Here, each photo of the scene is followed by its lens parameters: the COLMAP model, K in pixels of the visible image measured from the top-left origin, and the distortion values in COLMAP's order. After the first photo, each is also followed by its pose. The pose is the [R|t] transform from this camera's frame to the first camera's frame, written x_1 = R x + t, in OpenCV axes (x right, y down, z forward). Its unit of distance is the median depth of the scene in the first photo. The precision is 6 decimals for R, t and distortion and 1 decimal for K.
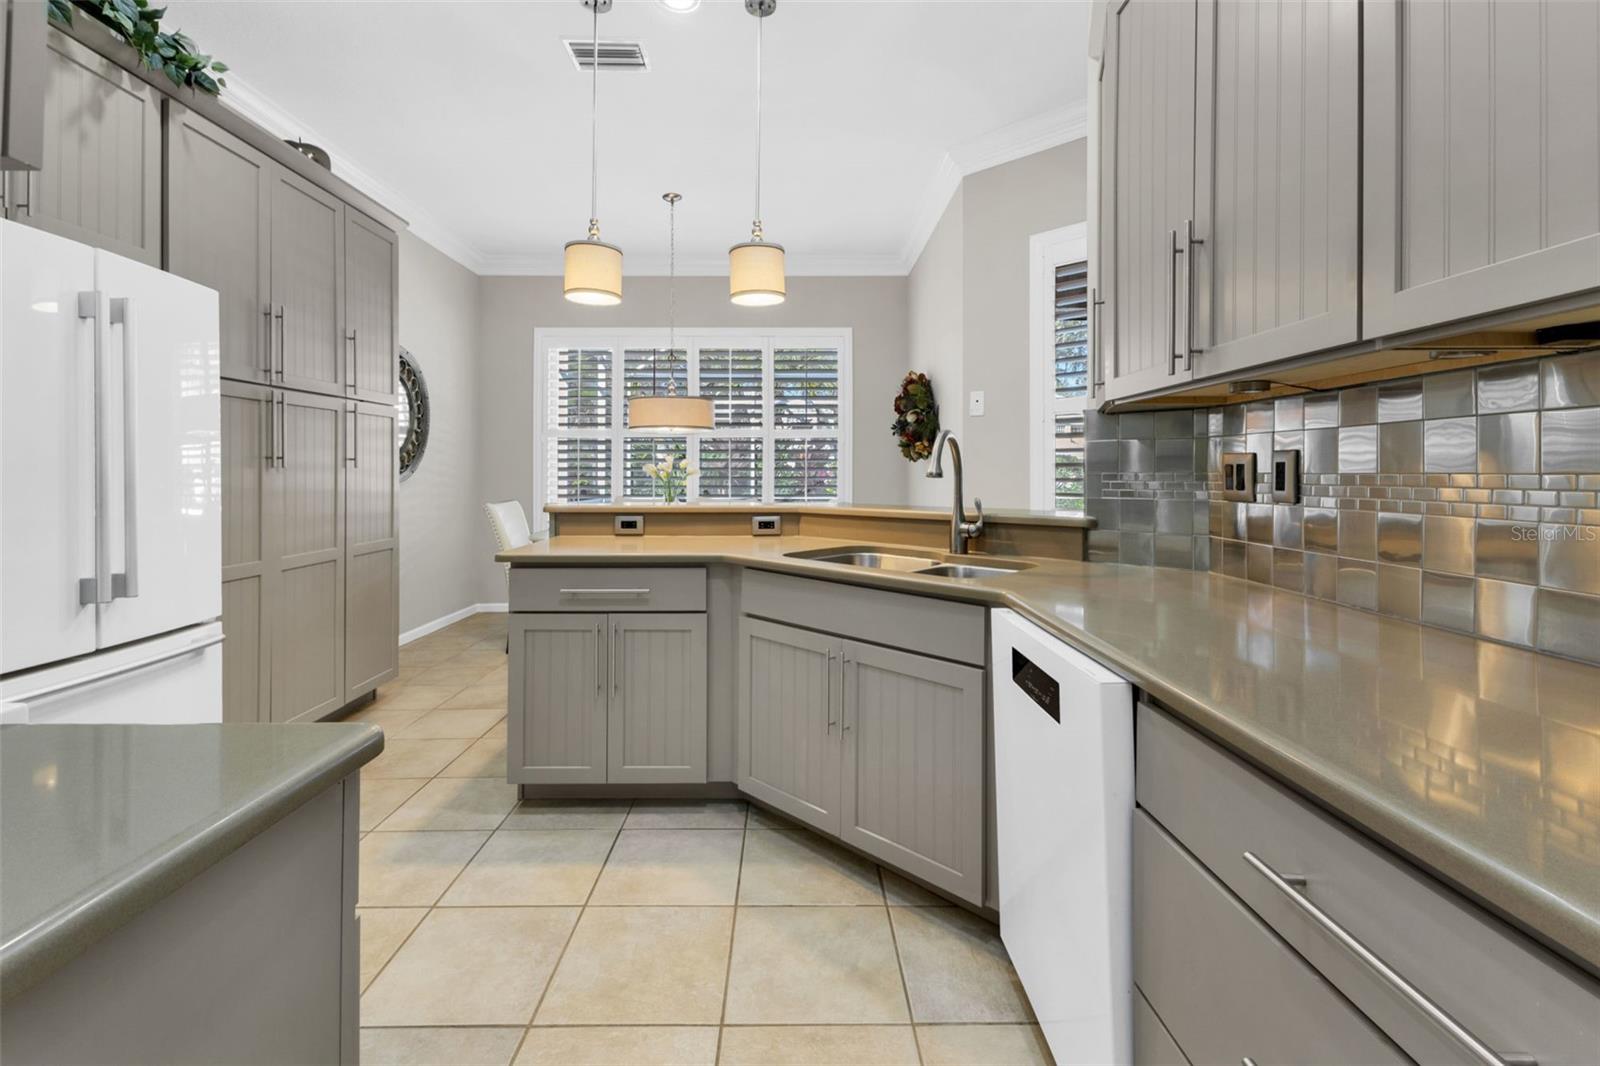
lens RADIAL K [[706.9, 0, 783.7], [0, 706.9, 488.8], [0, 0, 1]] dist [-0.003204, -0.000460]
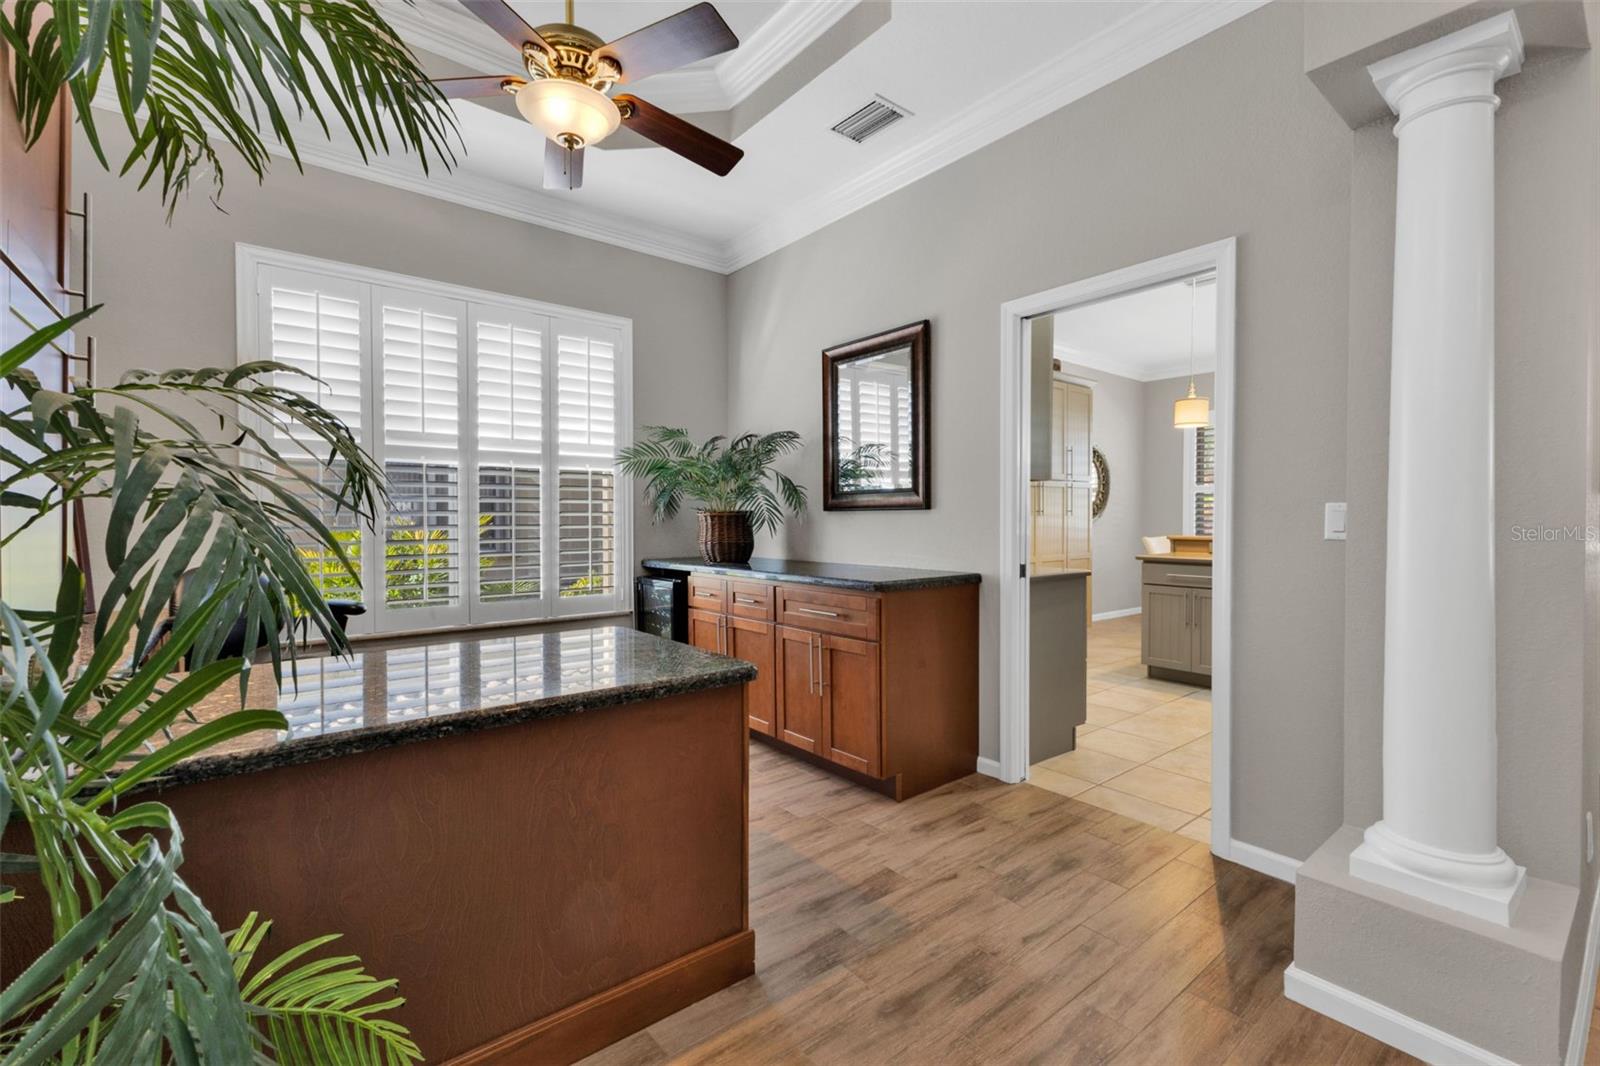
lens RADIAL K [[706.9, 0, 796.1], [0, 706.9, 531.9], [0, 0, 1]] dist [-0.003204, -0.000460]
pose [[0.629231, 0.011731, -0.777130, 0.457553], [-0.006946, 0.999931, 0.009470, 0.003448], [0.777187, -0.000561, 0.629269, -0.865046]]
